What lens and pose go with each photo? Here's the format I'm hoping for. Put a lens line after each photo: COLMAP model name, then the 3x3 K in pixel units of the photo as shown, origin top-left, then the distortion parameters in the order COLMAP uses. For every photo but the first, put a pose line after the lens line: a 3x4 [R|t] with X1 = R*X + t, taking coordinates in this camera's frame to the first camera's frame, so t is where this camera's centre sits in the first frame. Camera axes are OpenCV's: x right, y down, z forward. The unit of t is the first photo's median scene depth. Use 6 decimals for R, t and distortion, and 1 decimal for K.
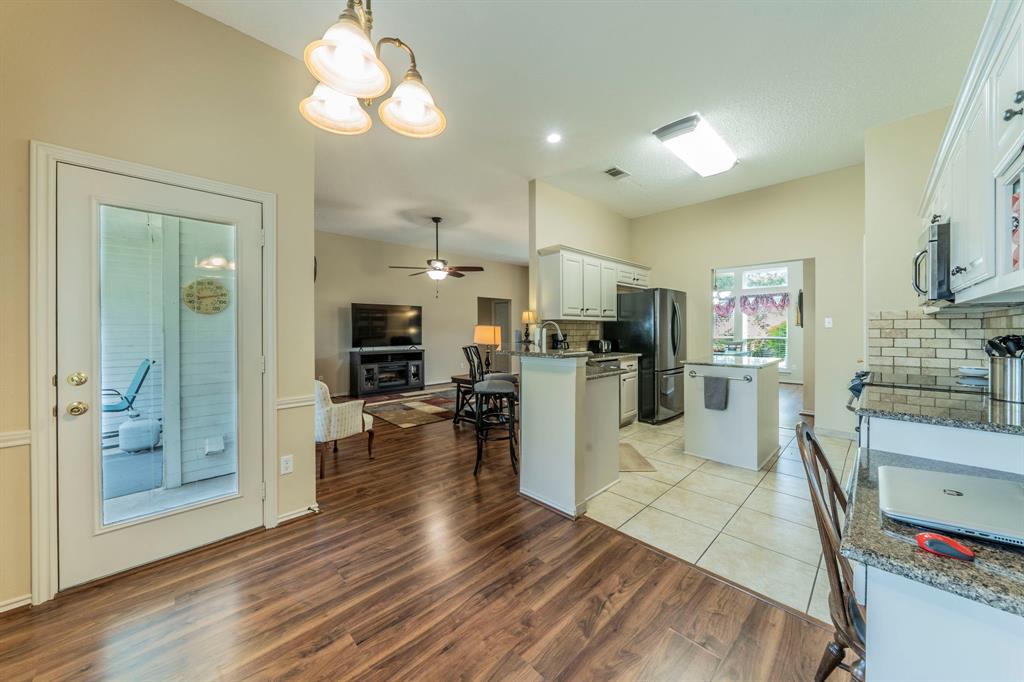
lens RADIAL K [[355.7, 0, 509.8], [0, 355.7, 334.3], [0, 0, 1]] dist [-0.000783, -0.000060]
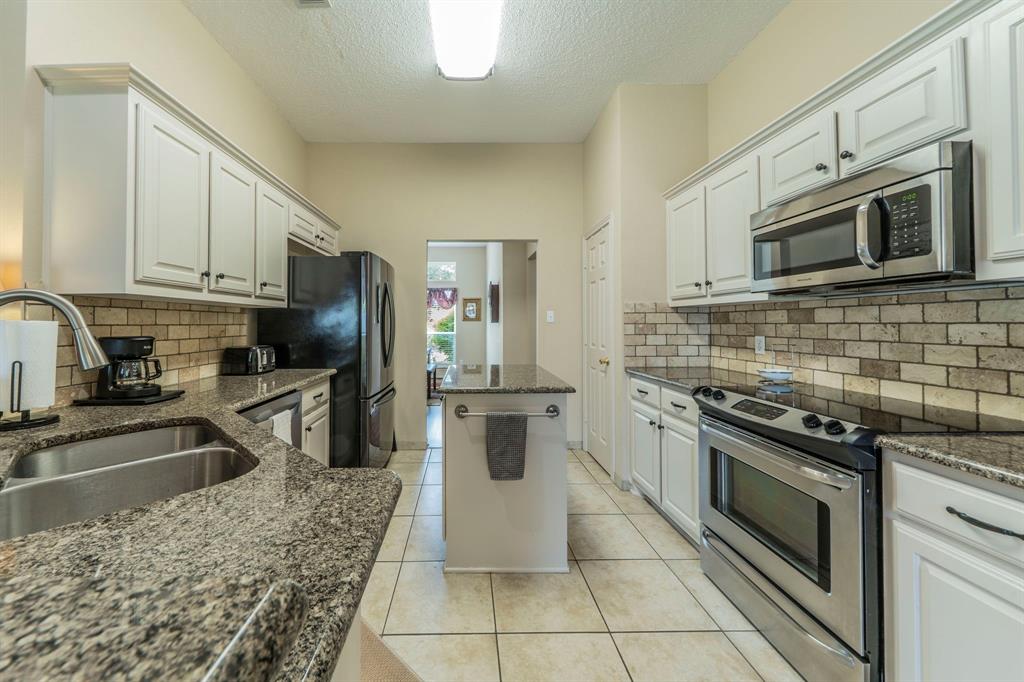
lens RADIAL K [[448.5, 0, 526.1], [0, 448.5, 315.8], [0, 0, 1]] dist [-0.000057, -0.000114]
pose [[0.684403, 0.014488, 0.728960, 0.071281], [0.009152, 0.999553, -0.028458, -0.004676], [-0.729047, 0.026149, 0.683964, 0.336369]]
